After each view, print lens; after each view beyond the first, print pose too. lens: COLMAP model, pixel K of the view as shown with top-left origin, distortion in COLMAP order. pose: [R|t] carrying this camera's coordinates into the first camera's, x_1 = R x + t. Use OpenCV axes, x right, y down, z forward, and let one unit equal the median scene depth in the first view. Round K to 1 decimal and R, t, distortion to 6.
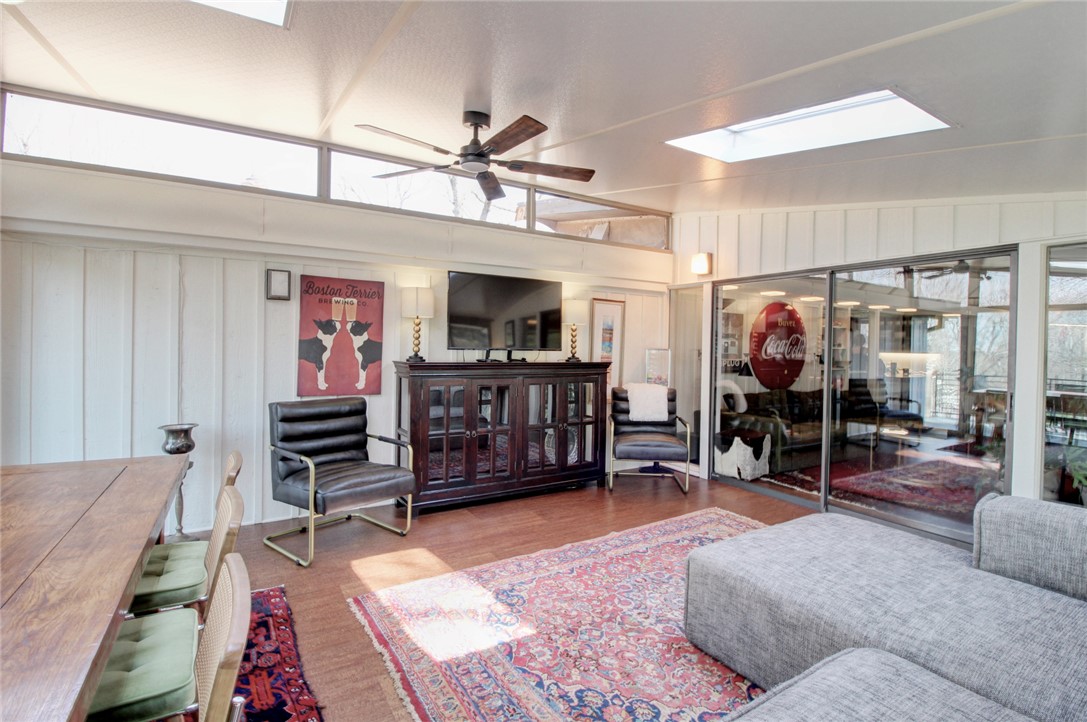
lens RADIAL K [[500.5, 0, 542.8], [0, 500.5, 351.5], [0, 0, 1]] dist [0.000407, -0.000299]
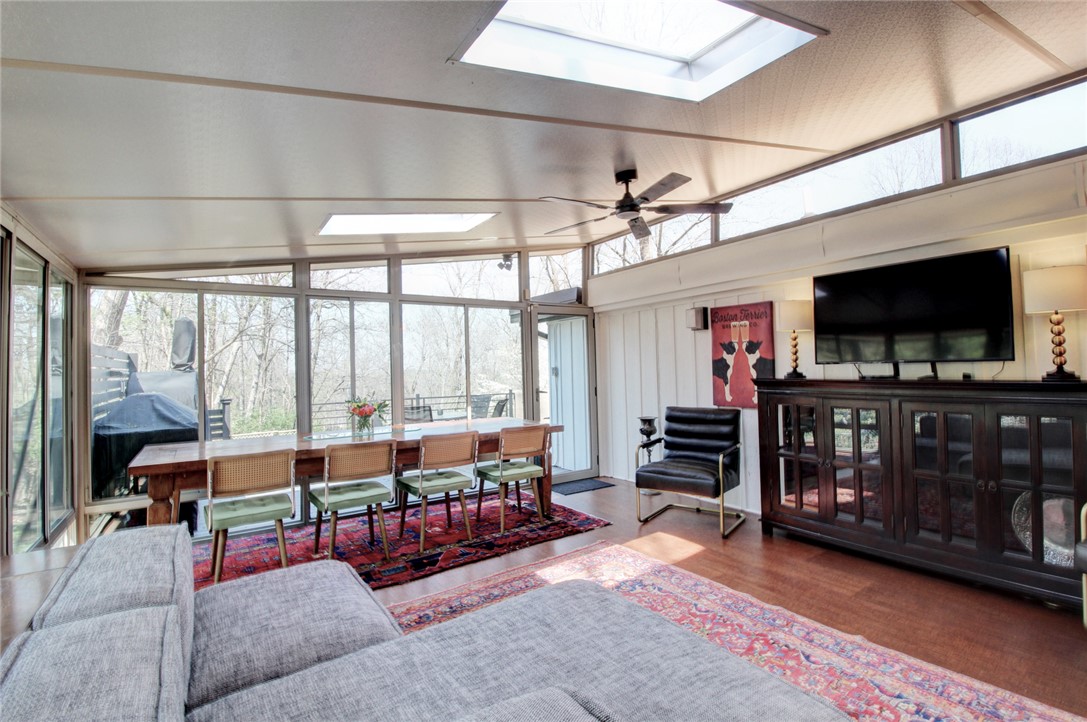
lens RADIAL K [[500.8, 0, 543.5], [0, 500.8, 361.0], [0, 0, 1]] dist [-0.001502, -0.000775]
pose [[0.052773, -0.021695, -0.998371, 0.745323], [0.029170, 0.999371, -0.020175, -0.007766], [0.998180, -0.028058, 0.053373, 0.513510]]
